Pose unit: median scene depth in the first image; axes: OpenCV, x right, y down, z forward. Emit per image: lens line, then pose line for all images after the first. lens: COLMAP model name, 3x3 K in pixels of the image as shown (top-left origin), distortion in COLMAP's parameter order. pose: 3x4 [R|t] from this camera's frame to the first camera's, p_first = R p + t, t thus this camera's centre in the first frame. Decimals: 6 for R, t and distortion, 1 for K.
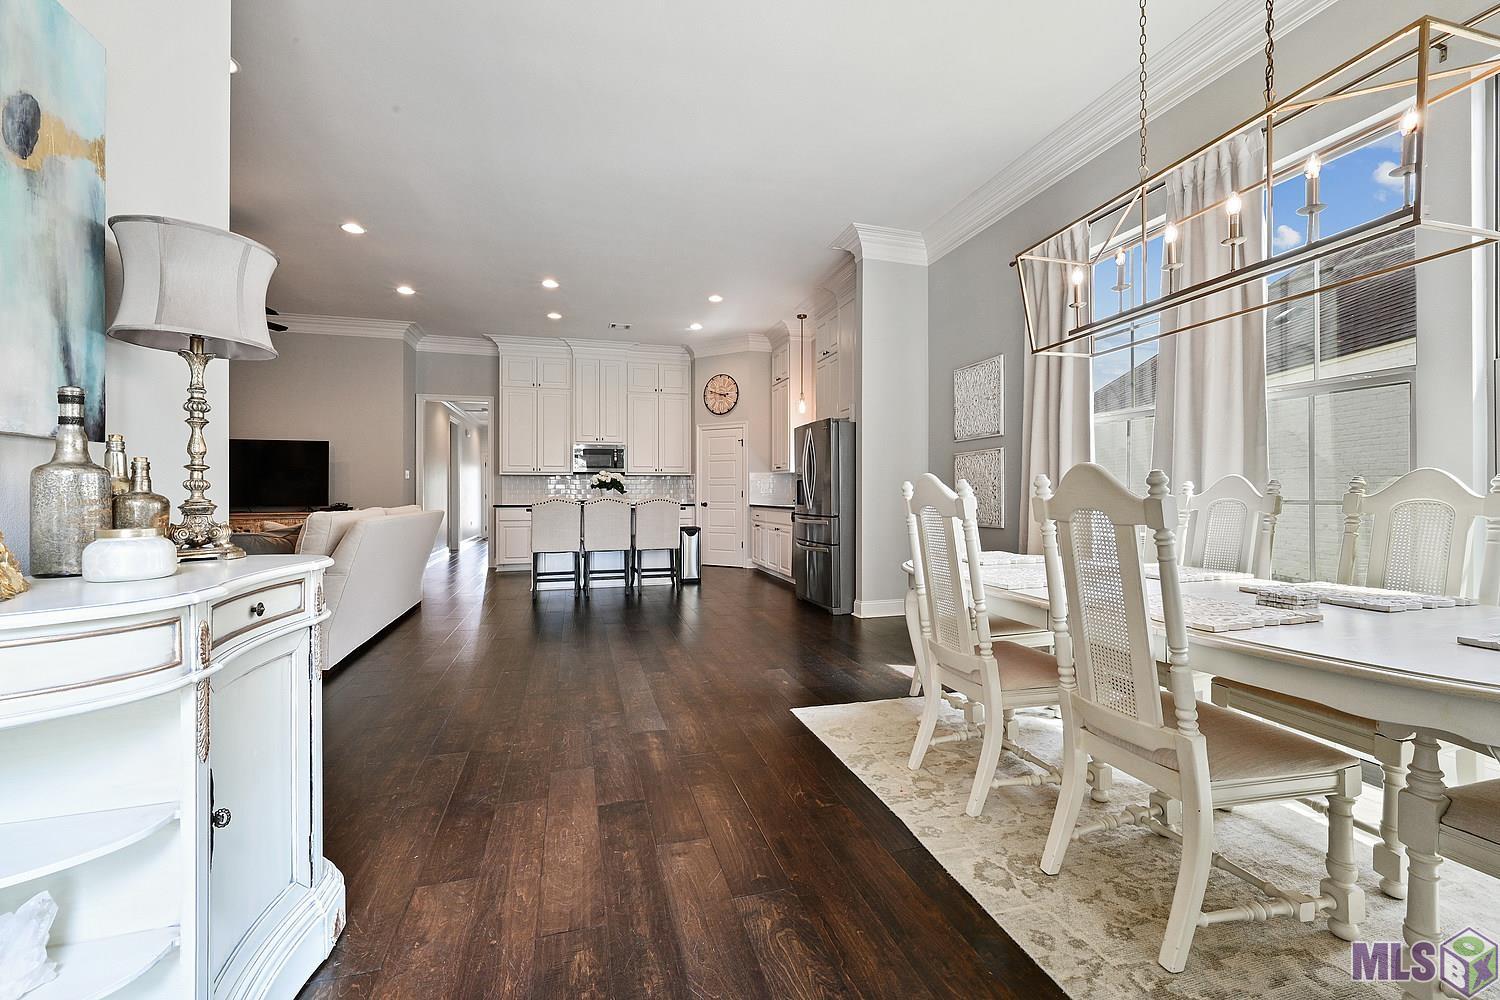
lens RADIAL K [[601.0, 0, 736.8], [0, 601.0, 492.4], [0, 0, 1]] dist [0.008378, 0.000625]
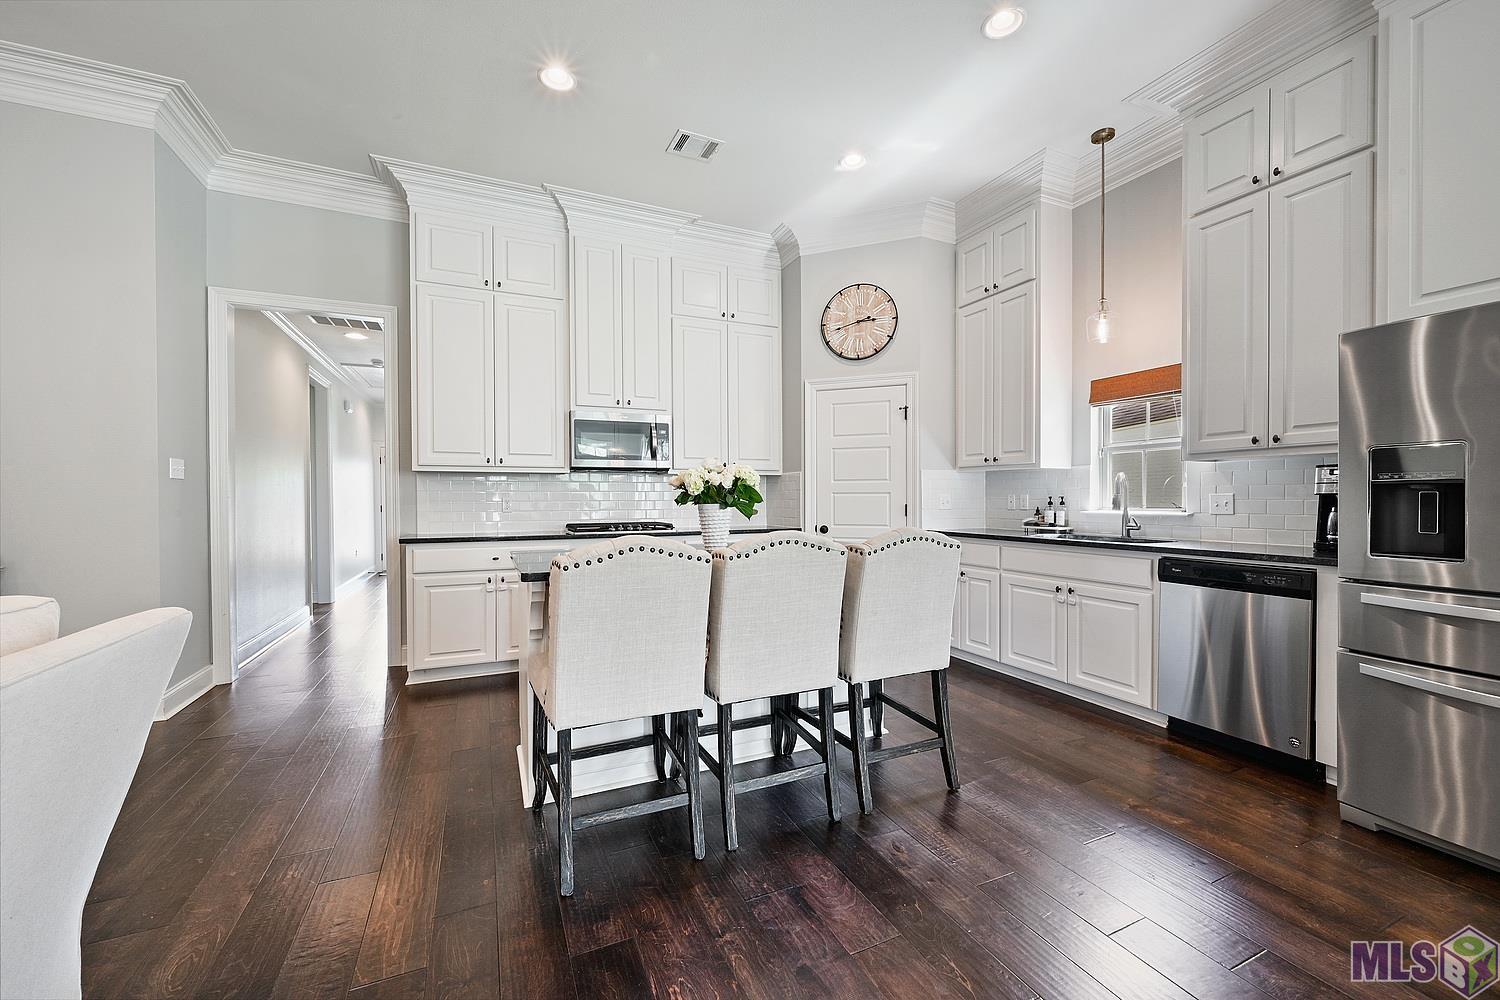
lens RADIAL K [[601.0, 0, 749.6], [0, 601.0, 504.8], [0, 0, 1]] dist [0.008378, 0.000625]
pose [[0.988395, -0.004369, 0.151846, -0.200944], [0.002529, 0.999921, 0.012303, -0.008338], [-0.151888, -0.011777, 0.988328, 0.484444]]
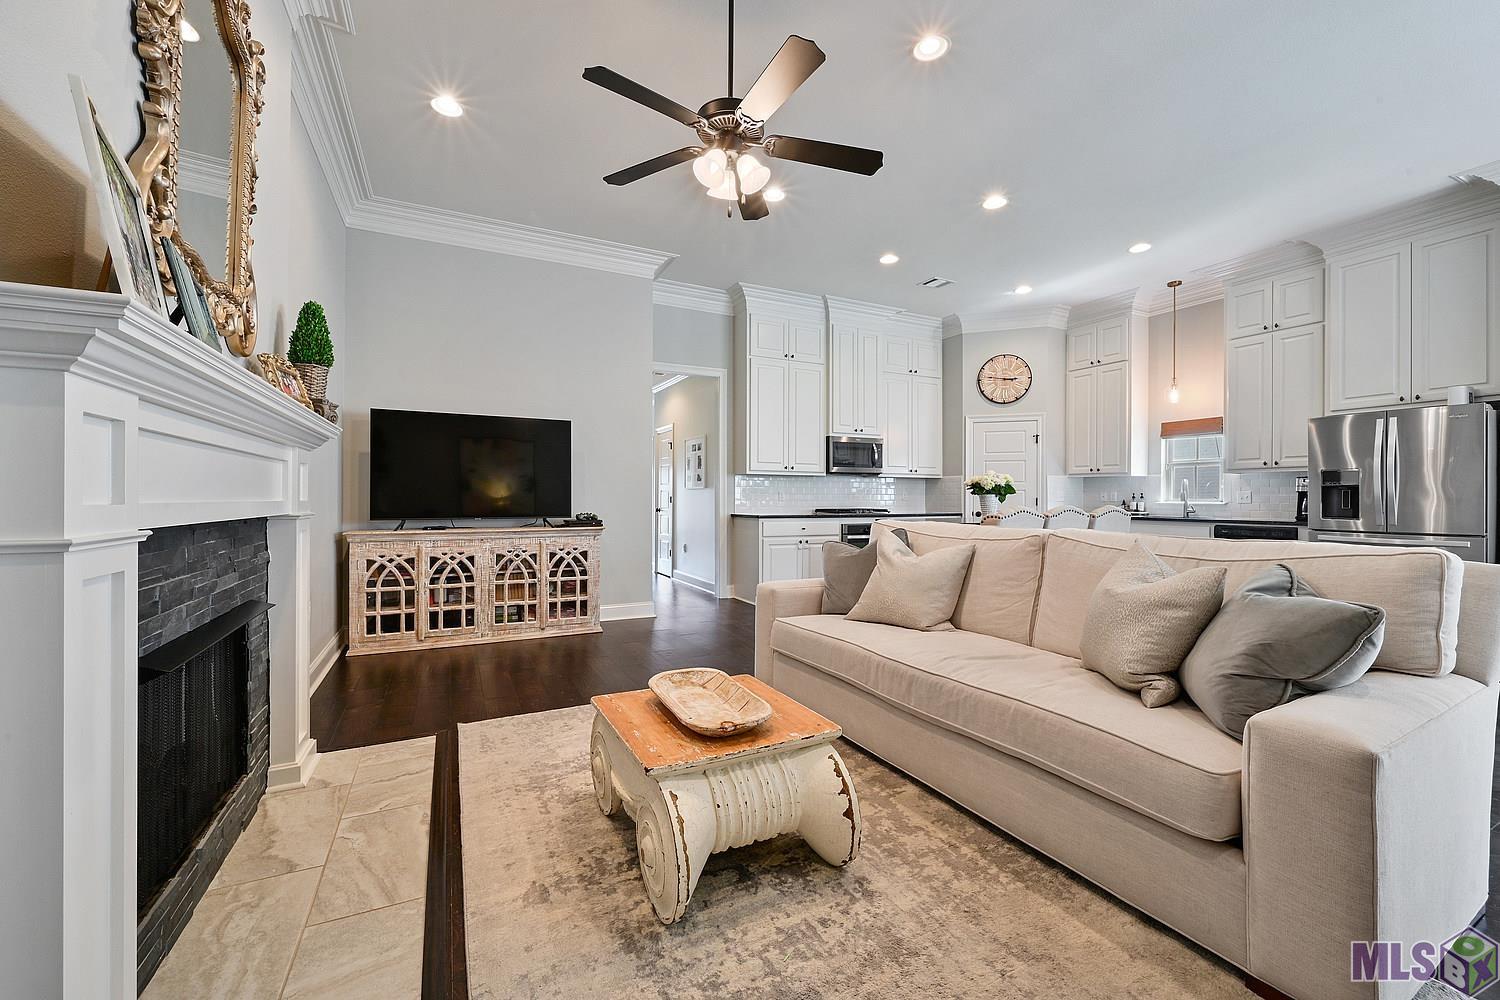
lens RADIAL K [[601.0, 0, 755.9], [0, 601.0, 500.6], [0, 0, 1]] dist [0.008378, 0.000625]
pose [[0.981429, 0.003322, 0.191799, -0.509314], [-0.004745, 0.999965, 0.006960, -0.002143], [-0.191769, -0.007741, 0.981410, 0.259663]]
